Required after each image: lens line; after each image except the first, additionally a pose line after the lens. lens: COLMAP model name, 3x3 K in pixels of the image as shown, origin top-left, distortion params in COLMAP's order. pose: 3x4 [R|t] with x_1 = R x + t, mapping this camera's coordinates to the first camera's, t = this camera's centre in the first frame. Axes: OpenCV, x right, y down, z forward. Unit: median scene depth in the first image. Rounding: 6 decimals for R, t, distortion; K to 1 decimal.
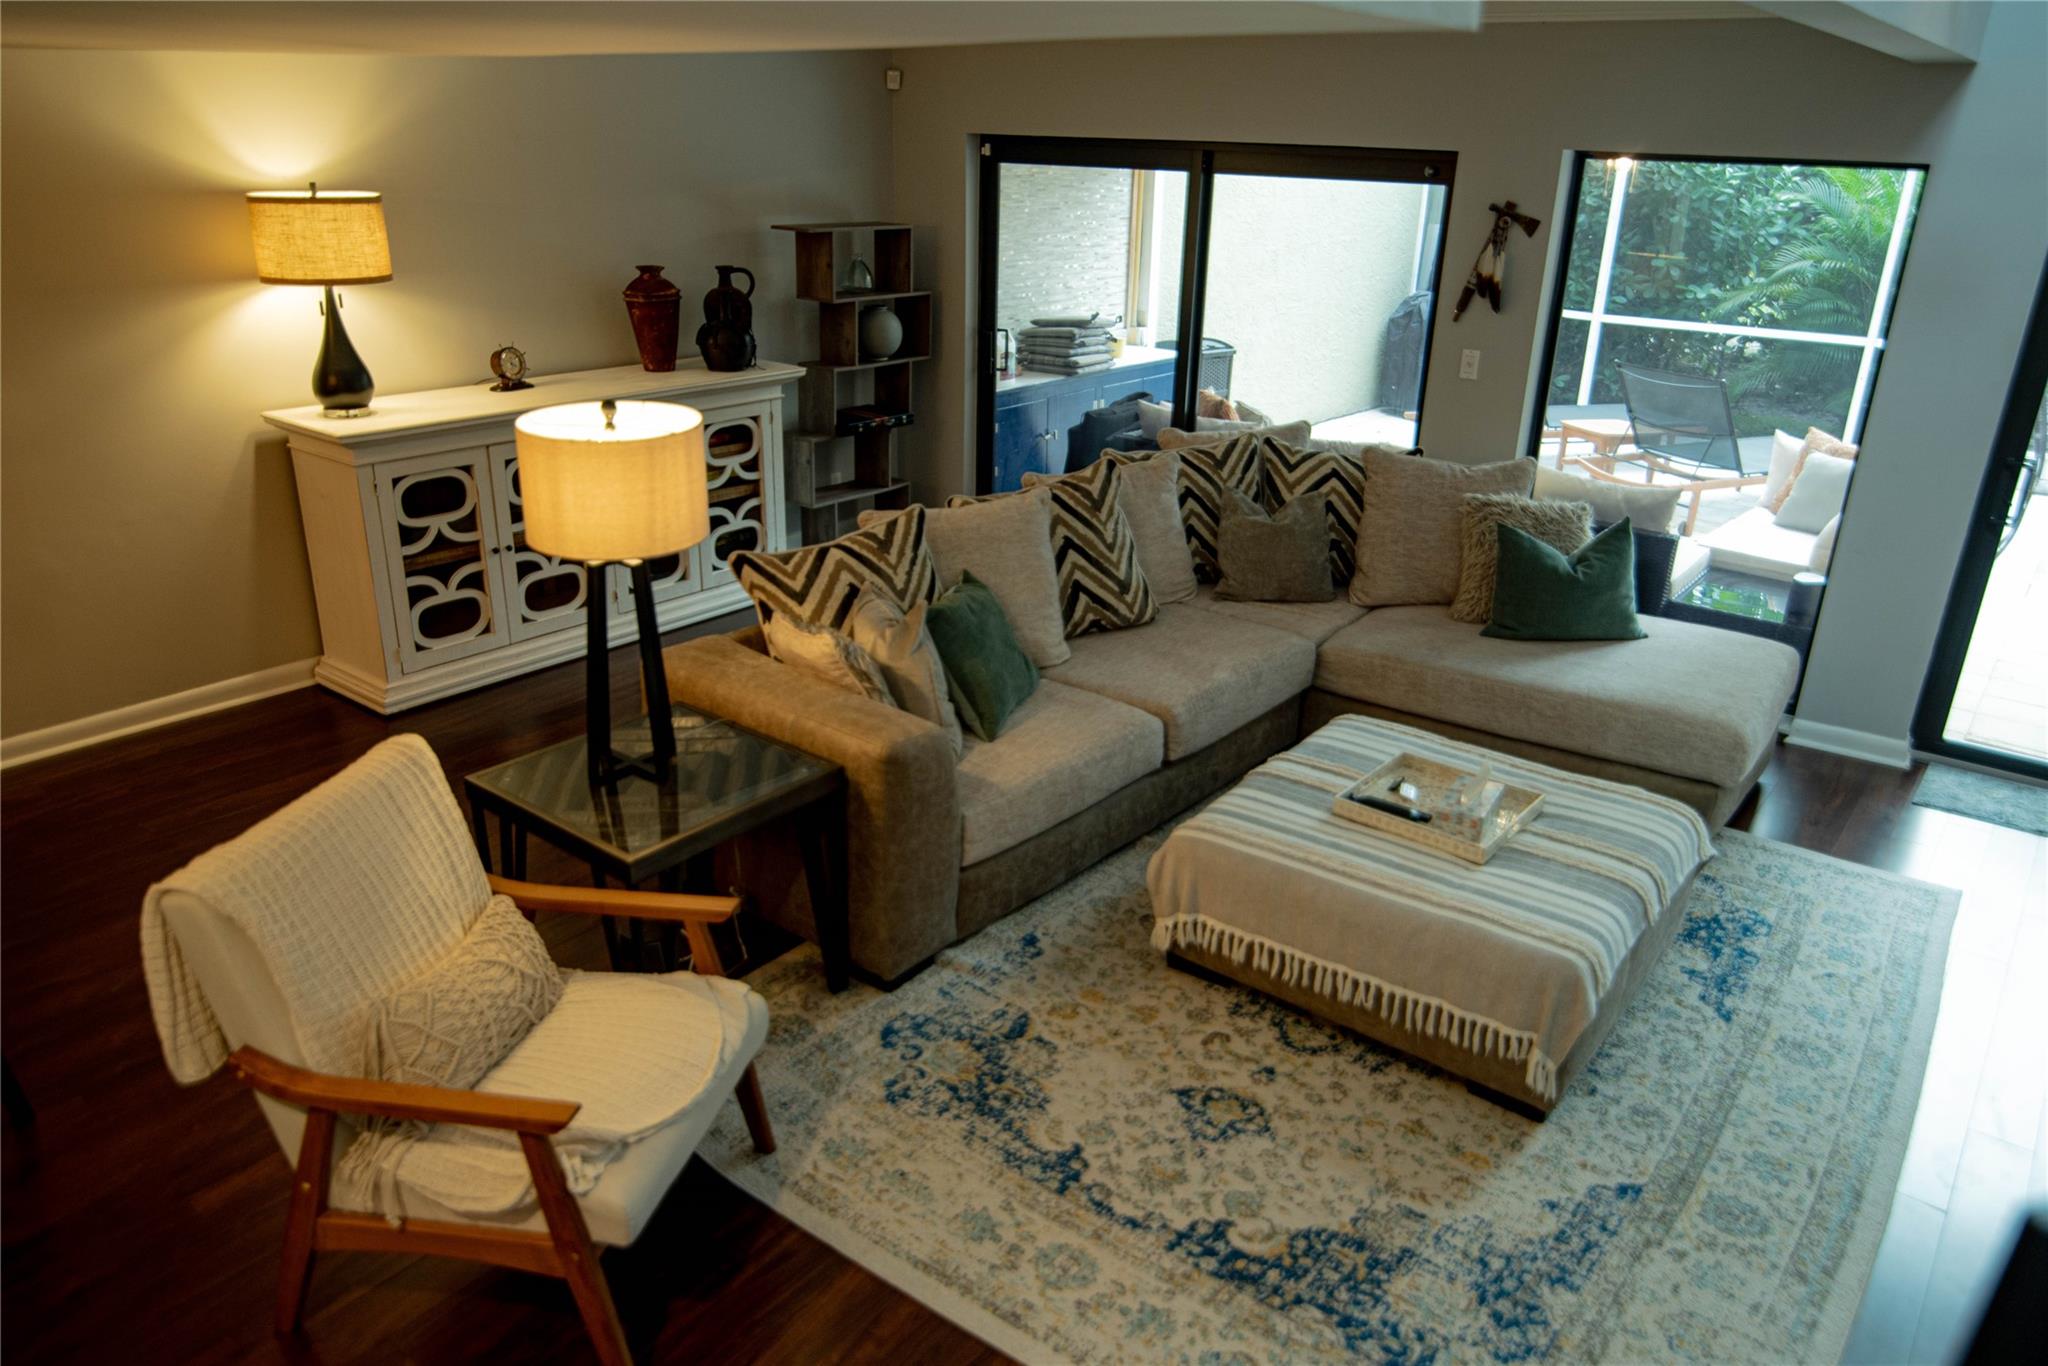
lens RADIAL K [[1410.9, 0, 1028.7], [0, 1410.9, 692.1], [0, 0, 1]] dist [-0.005487, 0.002656]
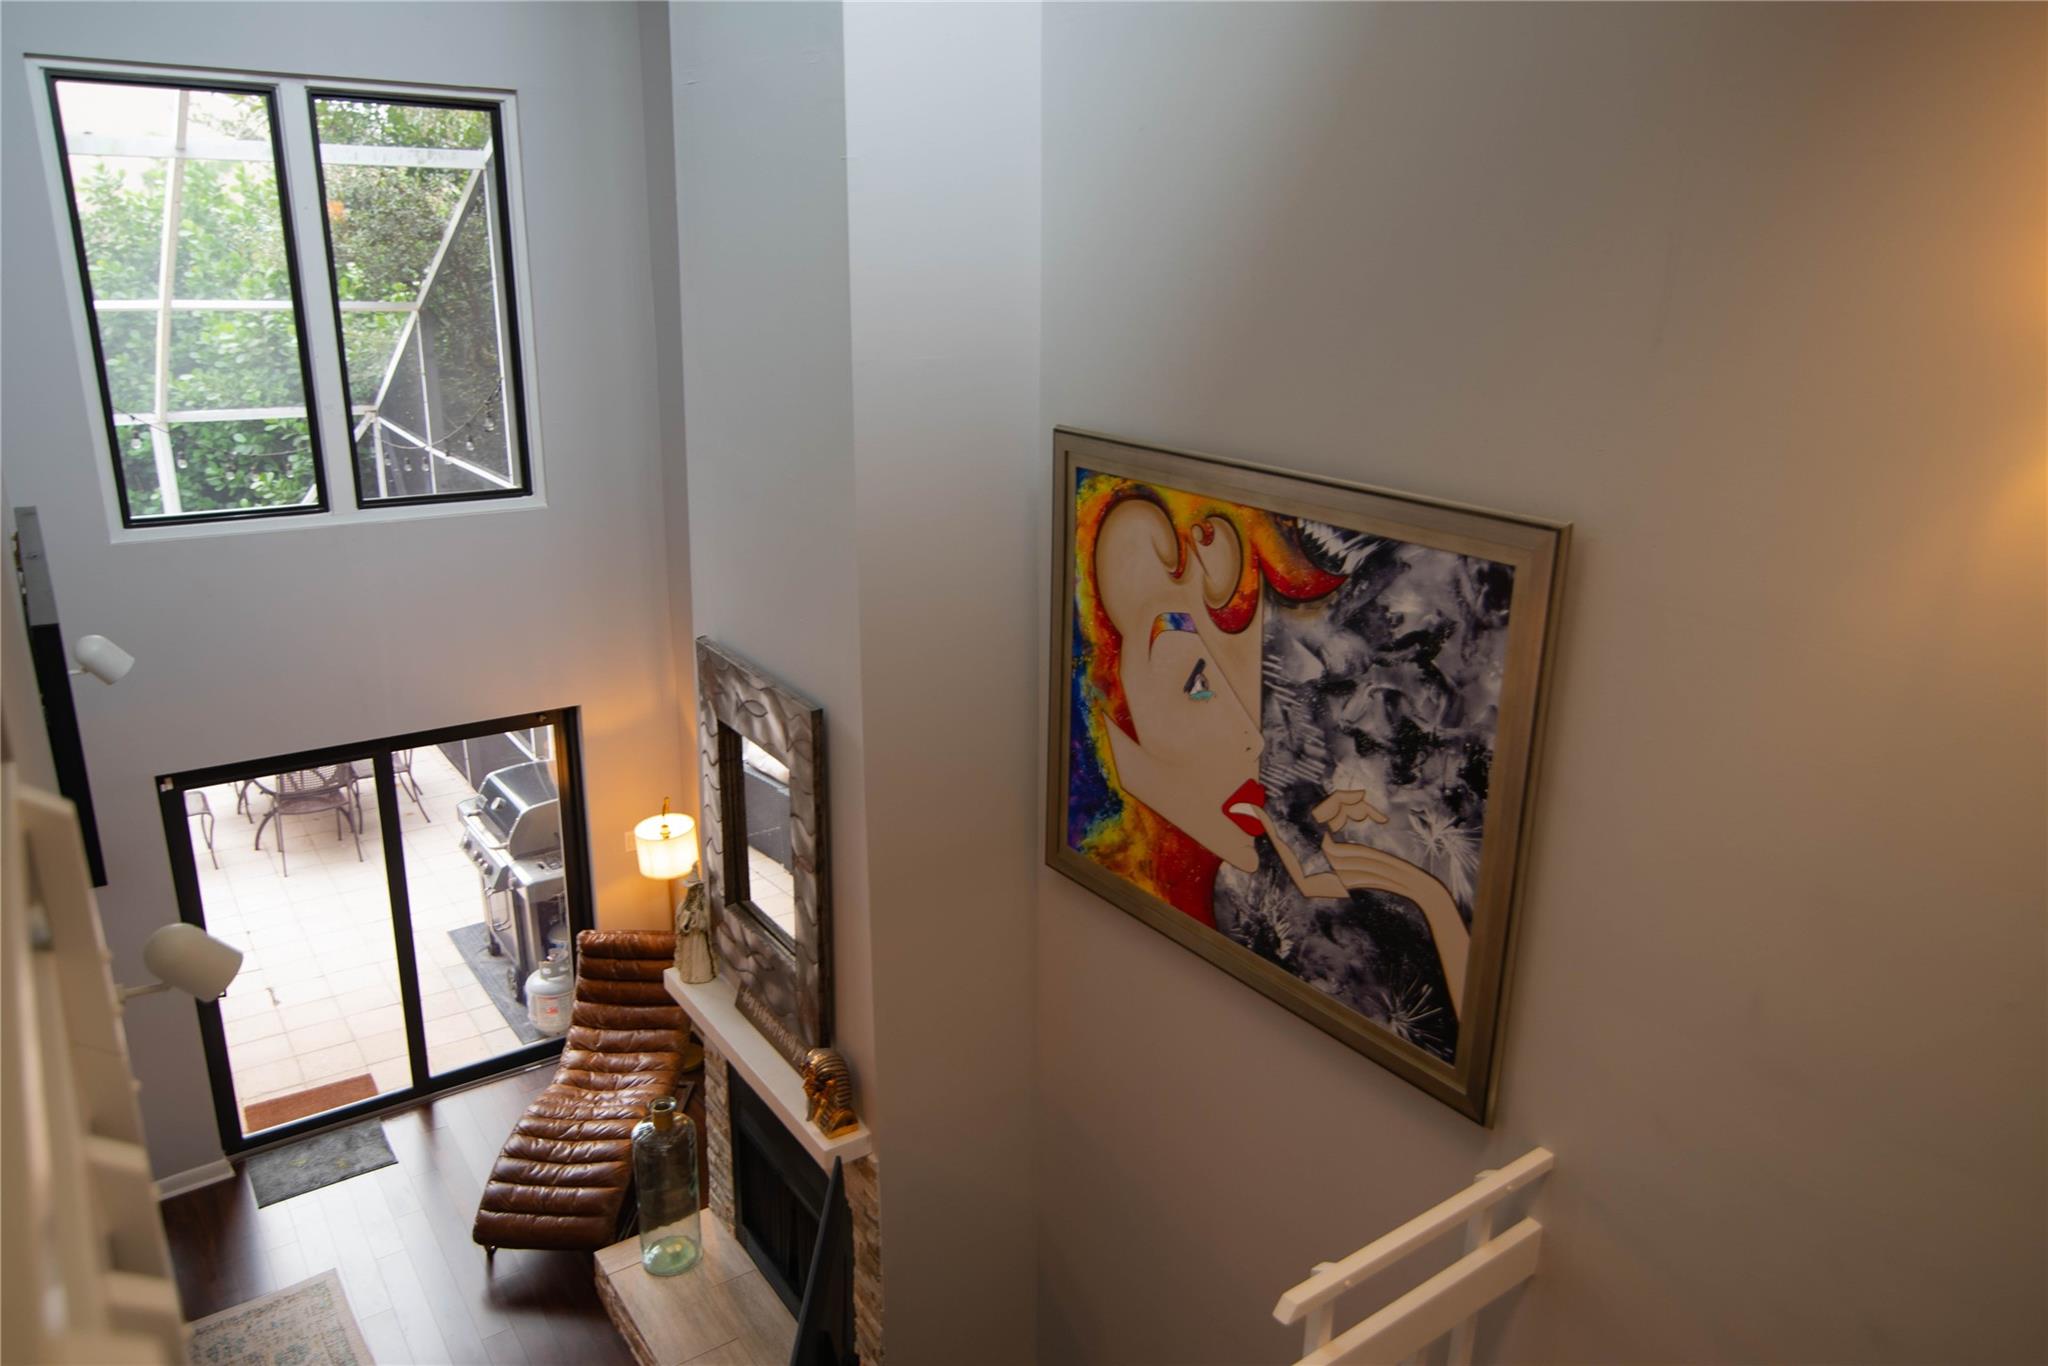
lens RADIAL K [[1410.9, 0, 1028.7], [0, 1410.9, 692.1], [0, 0, 1]] dist [-0.005487, 0.002656]
pose [[0.289670, -0.321157, 0.901637, -0.224296], [0.337831, 0.915700, 0.217631, -0.431765], [-0.895523, 0.241560, 0.373748, -0.295588]]
